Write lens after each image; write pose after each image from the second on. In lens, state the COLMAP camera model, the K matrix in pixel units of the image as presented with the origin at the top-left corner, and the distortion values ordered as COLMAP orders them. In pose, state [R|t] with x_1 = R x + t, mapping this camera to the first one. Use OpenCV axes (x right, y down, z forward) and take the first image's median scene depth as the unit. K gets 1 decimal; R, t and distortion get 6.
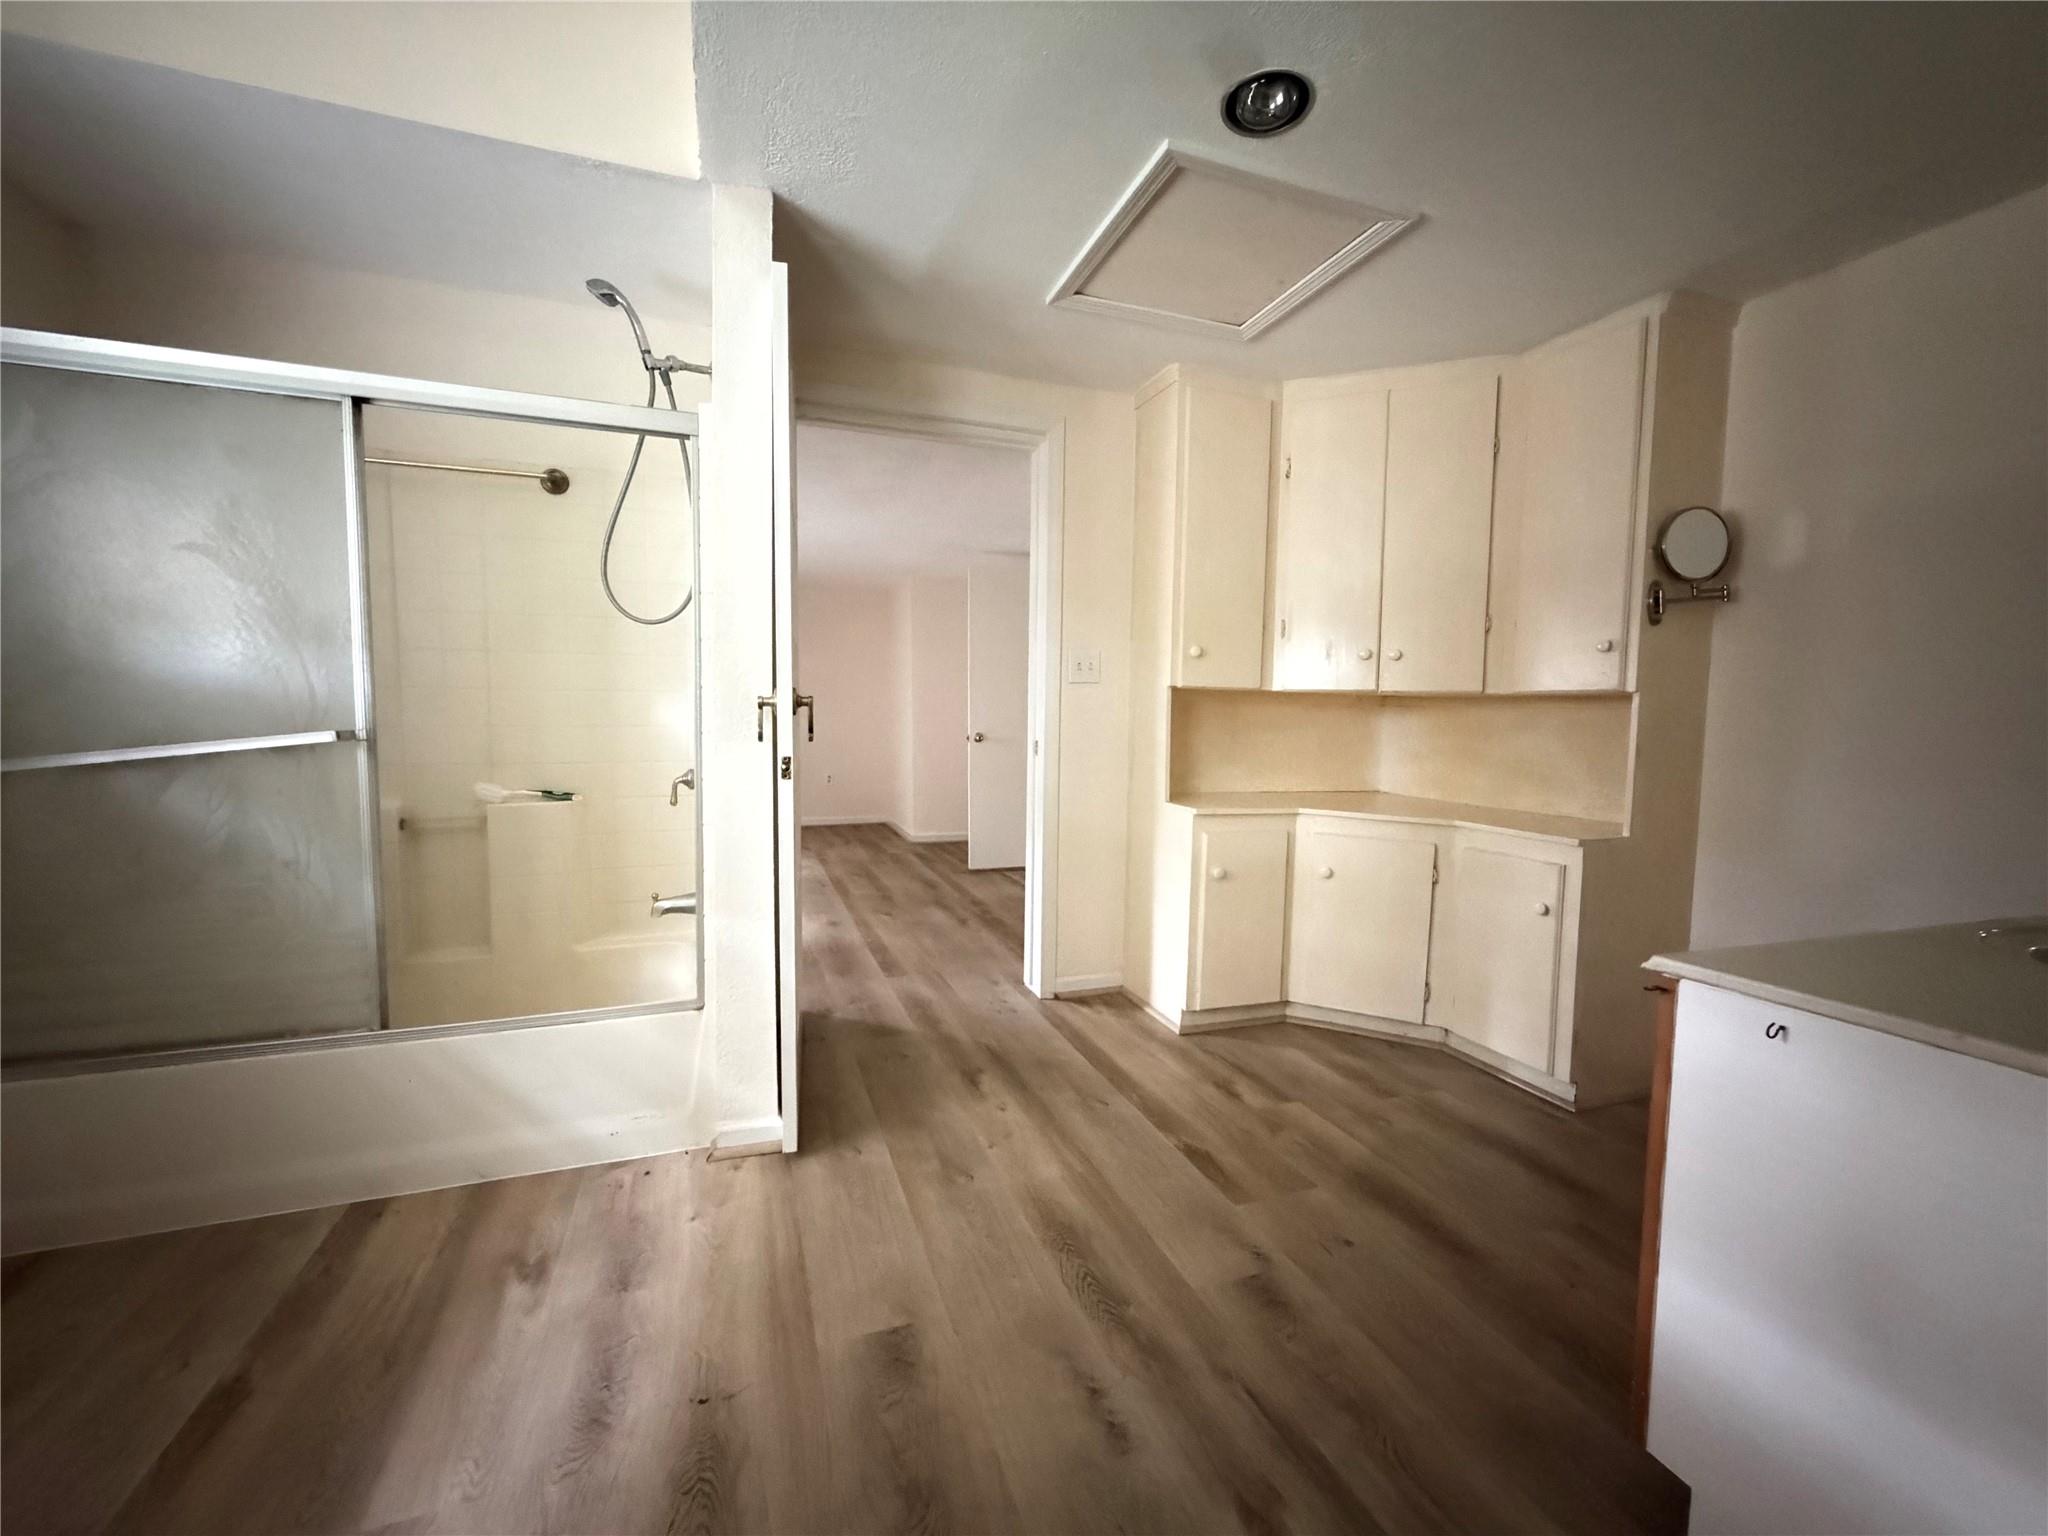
lens RADIAL K [[820.9, 0, 1024.0], [0, 820.9, 768.0], [0, 0, 1]] dist [-0.001492, -0.000115]
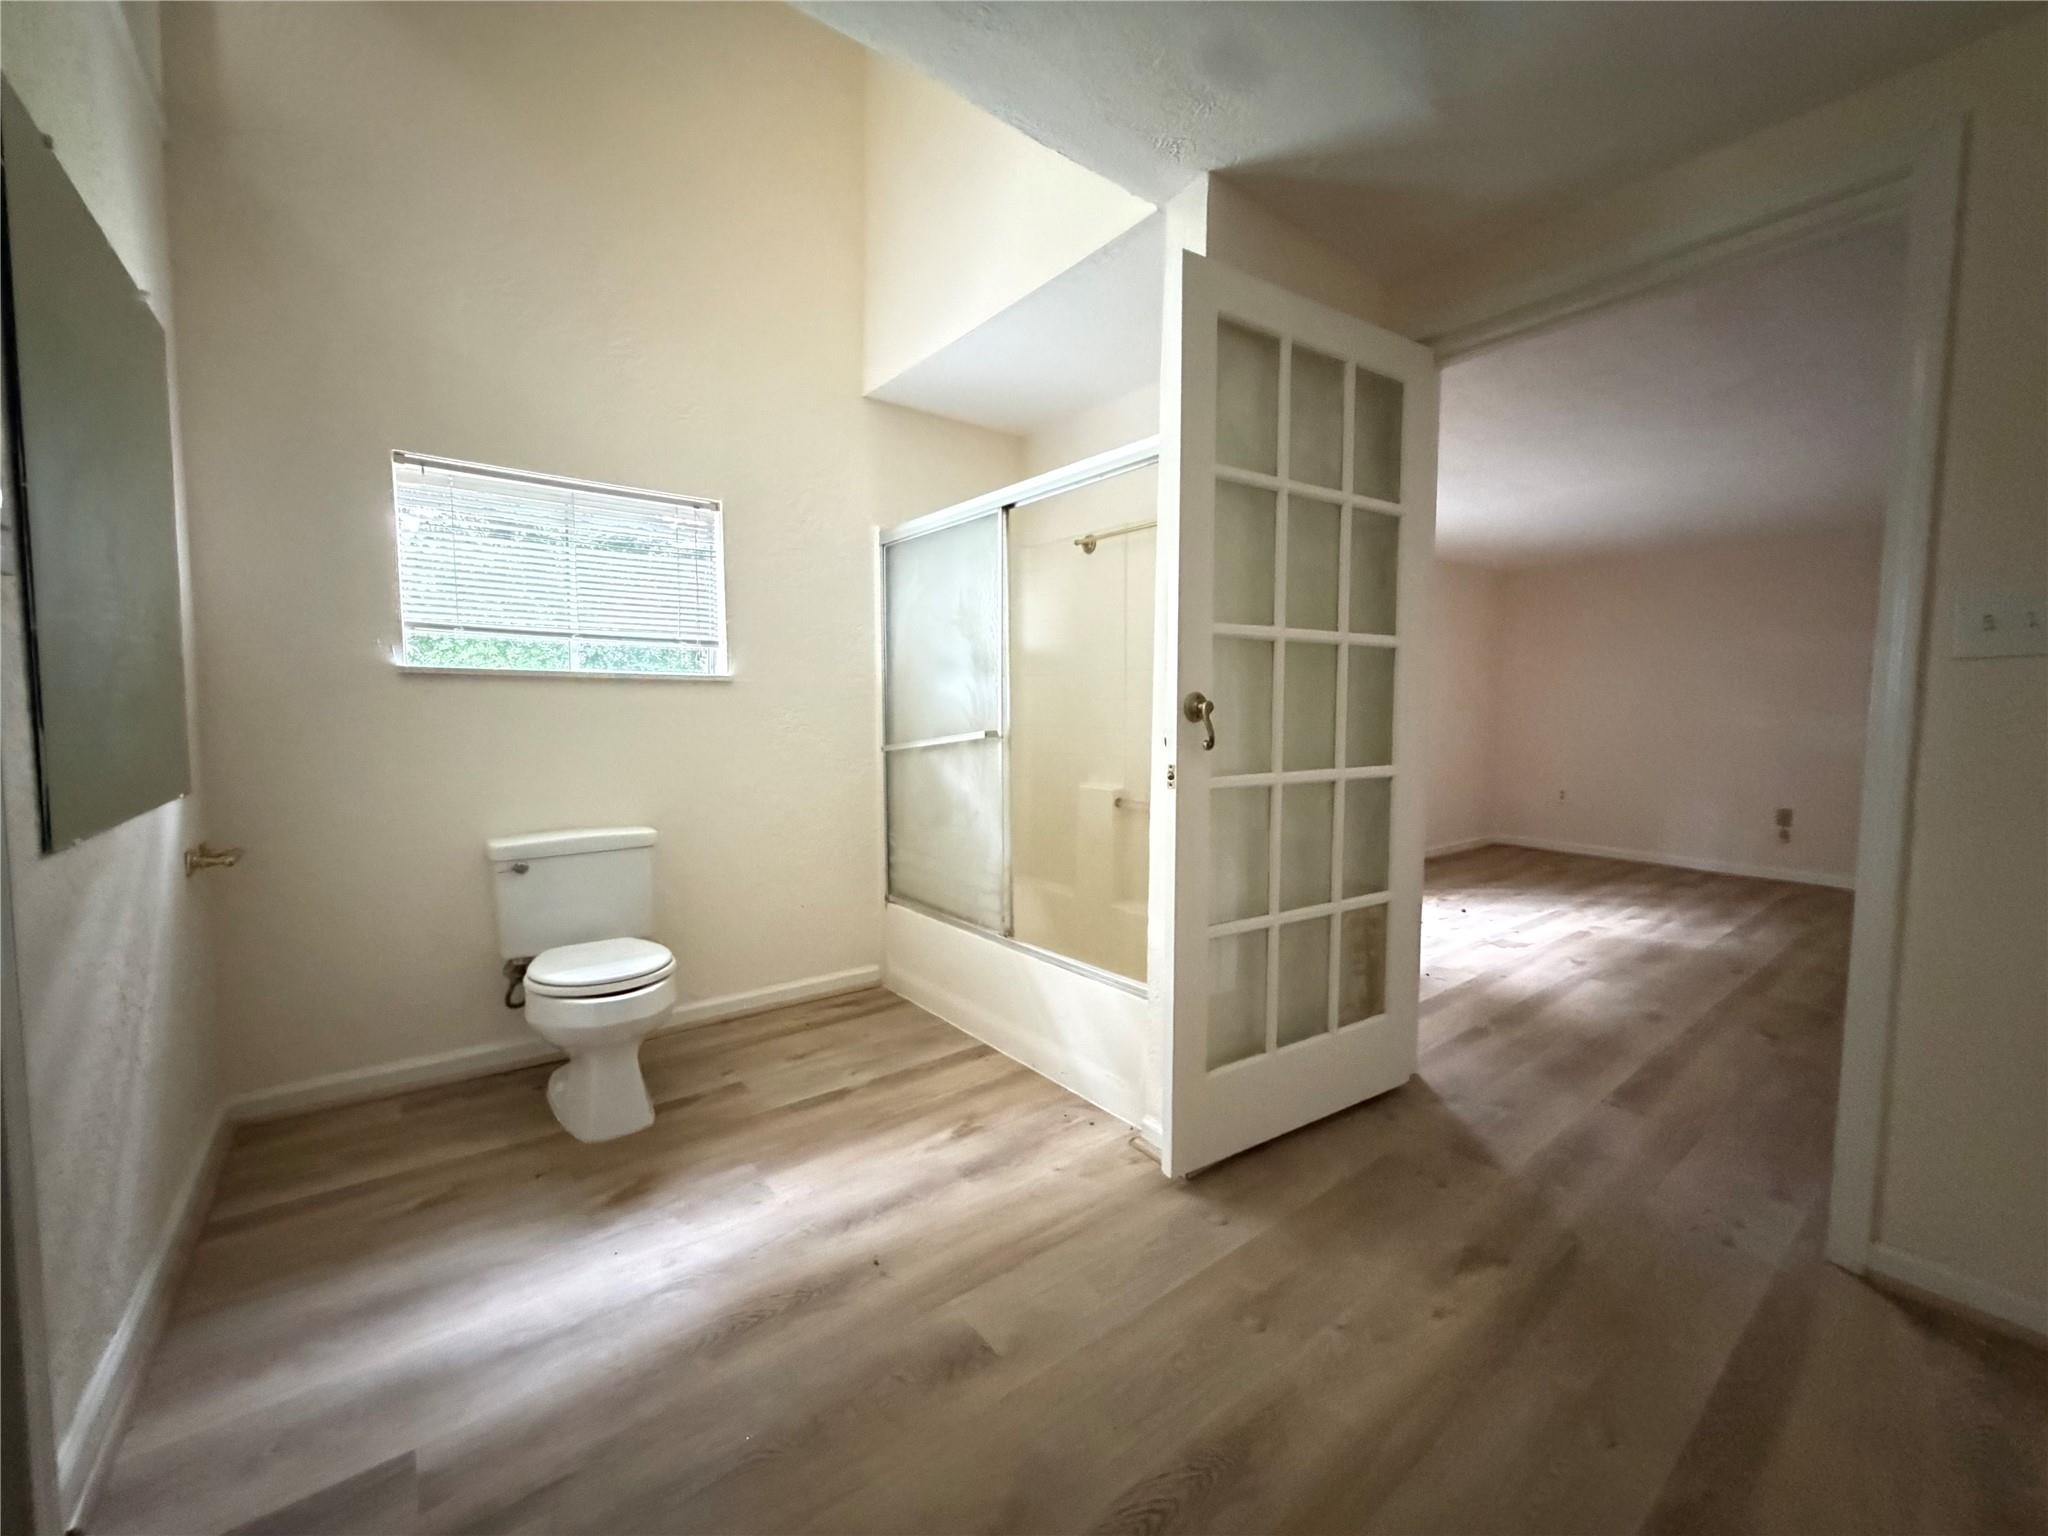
lens RADIAL K [[812.5, 0, 1017.2], [0, 812.5, 774.0], [0, 0, 1]] dist [0.001564, 0.000038]
pose [[0.316640, 0.067751, -0.946123, 0.574978], [-0.070877, 0.996347, 0.047627, -0.038769], [0.945894, 0.051978, 0.320285, 0.541617]]
